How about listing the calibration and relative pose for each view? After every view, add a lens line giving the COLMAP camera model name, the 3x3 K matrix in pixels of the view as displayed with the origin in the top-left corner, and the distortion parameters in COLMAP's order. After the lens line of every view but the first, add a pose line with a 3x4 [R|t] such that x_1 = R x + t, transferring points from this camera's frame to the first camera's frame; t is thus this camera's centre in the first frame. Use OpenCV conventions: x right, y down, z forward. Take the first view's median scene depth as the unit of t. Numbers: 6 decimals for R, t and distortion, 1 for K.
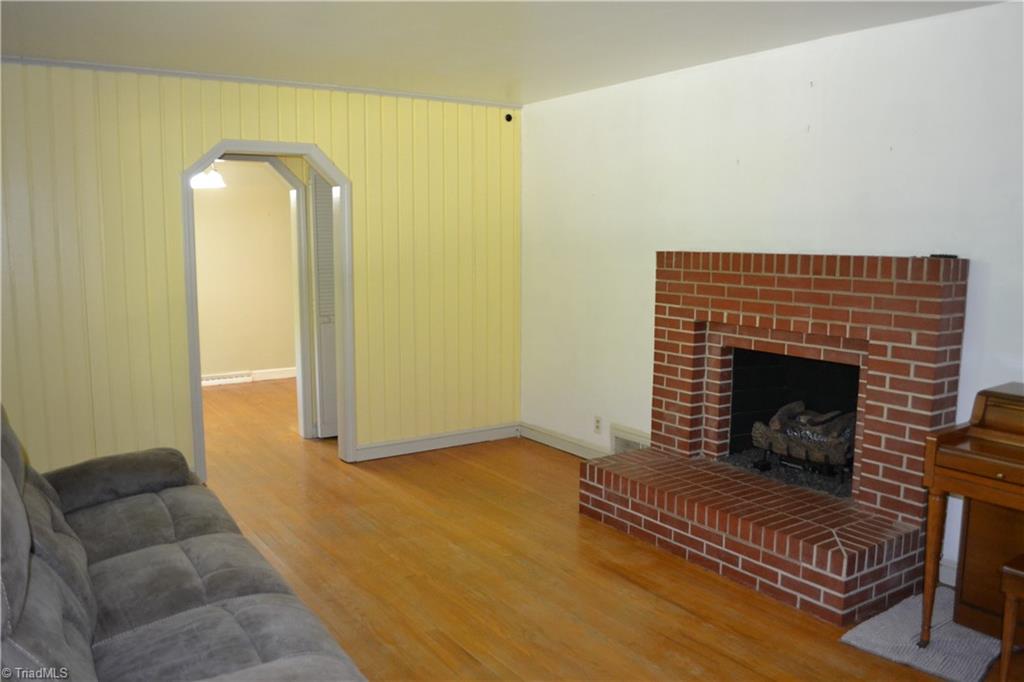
lens RADIAL K [[819.0, 0, 512.0], [0, 819.0, 341.0], [0, 0, 1]] dist [-0.091117, -0.000043]
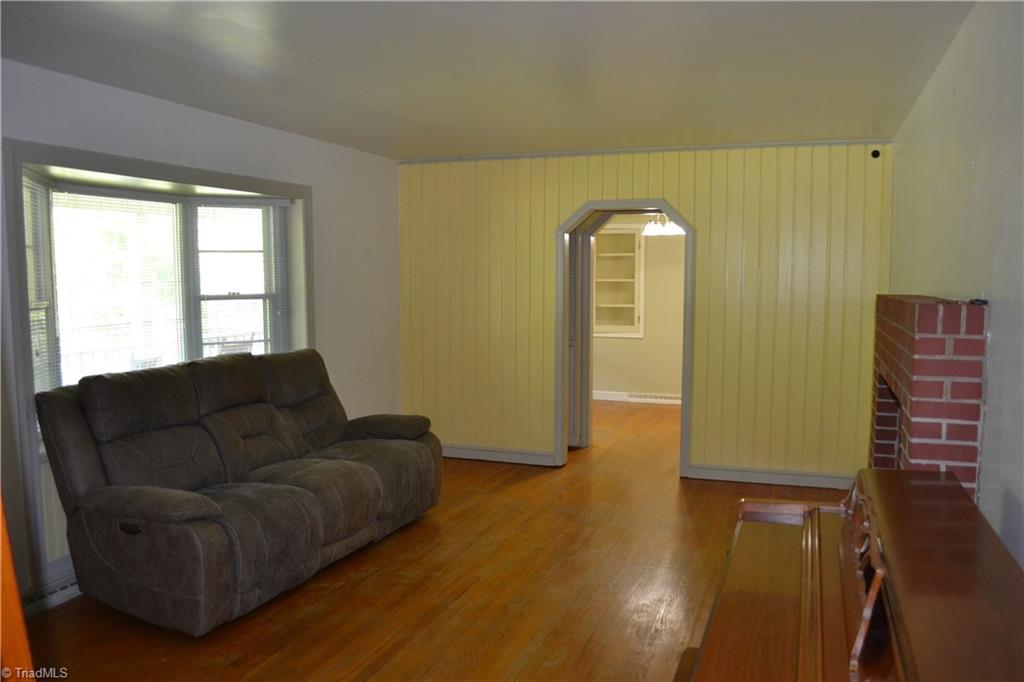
lens RADIAL K [[819.0, 0, 512.0], [0, 819.0, 341.0], [0, 0, 1]] dist [-0.091117, -0.000043]
pose [[0.594139, 0.061412, -0.802015, 0.652003], [-0.099956, 0.994990, 0.002141, -0.020109], [0.798128, 0.078895, 0.597301, 0.151529]]
